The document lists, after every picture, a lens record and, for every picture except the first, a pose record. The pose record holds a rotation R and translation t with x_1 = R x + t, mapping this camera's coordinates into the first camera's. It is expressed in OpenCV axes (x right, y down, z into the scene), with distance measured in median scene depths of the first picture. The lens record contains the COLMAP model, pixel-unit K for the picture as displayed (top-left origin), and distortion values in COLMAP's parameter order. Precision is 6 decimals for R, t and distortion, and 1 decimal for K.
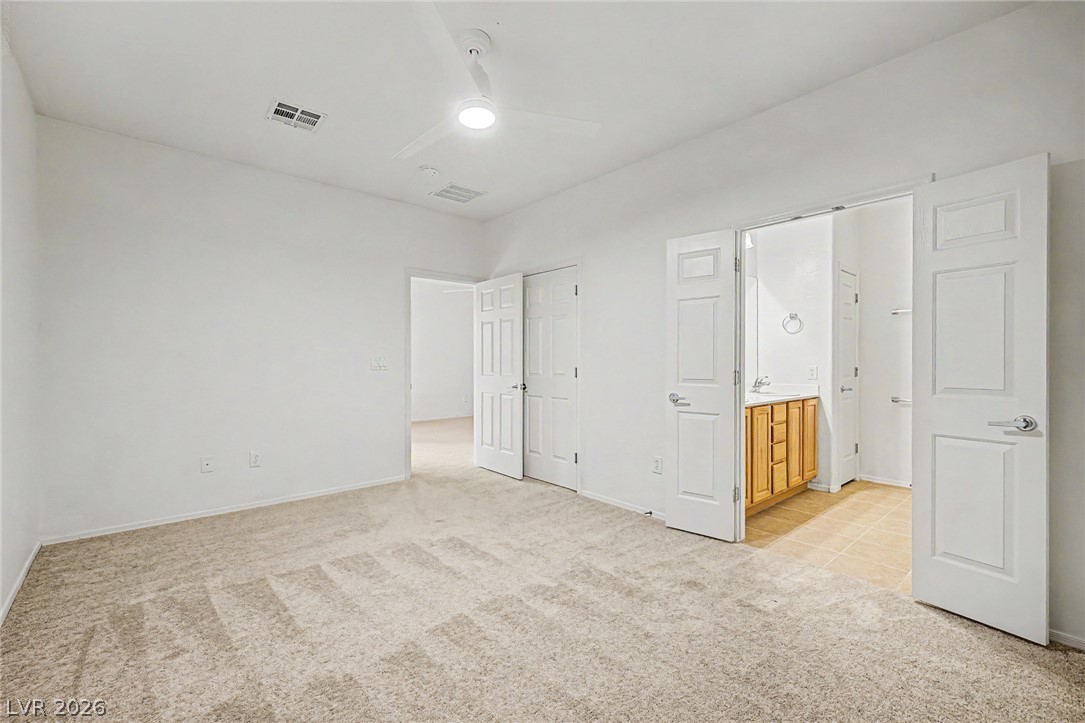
lens RADIAL K [[466.1, 0, 539.9], [0, 466.1, 360.0], [0, 0, 1]] dist [0.026486, -0.005513]
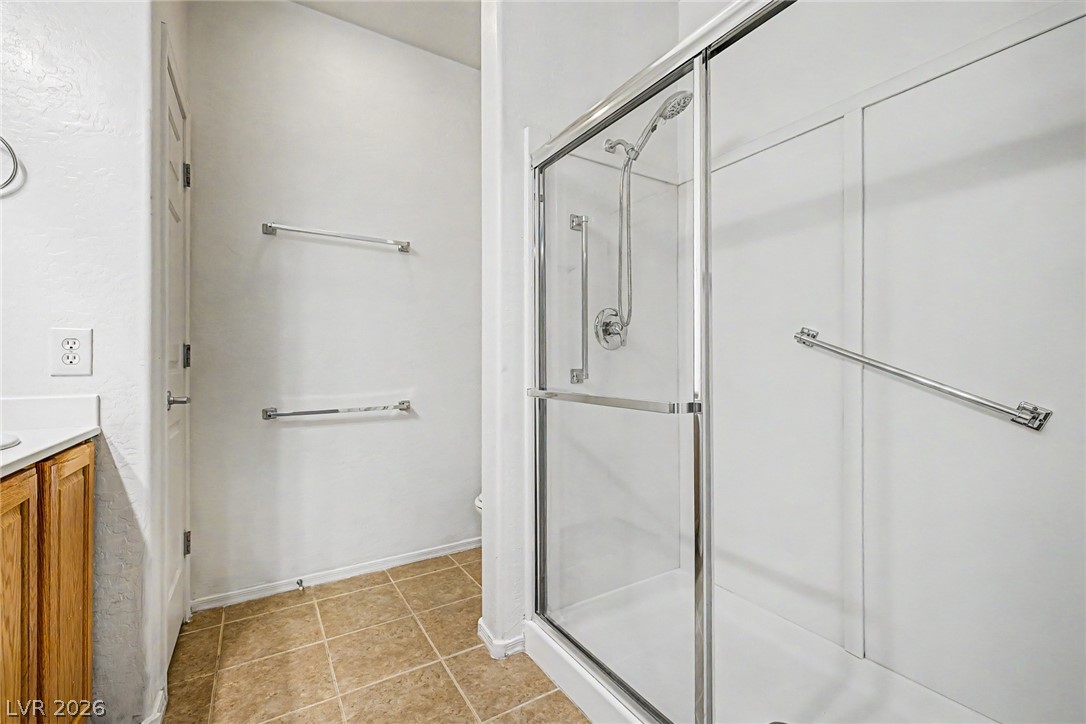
lens RADIAL K [[459.2, 0, 539.1], [0, 459.2, 359.6], [0, 0, 1]] dist [-0.001908, -0.000267]
pose [[0.176200, 0.003774, 0.984347, 0.365715], [0.002427, 0.999988, -0.004268, 0.034271], [-0.984351, 0.003141, 0.176189, 0.688159]]
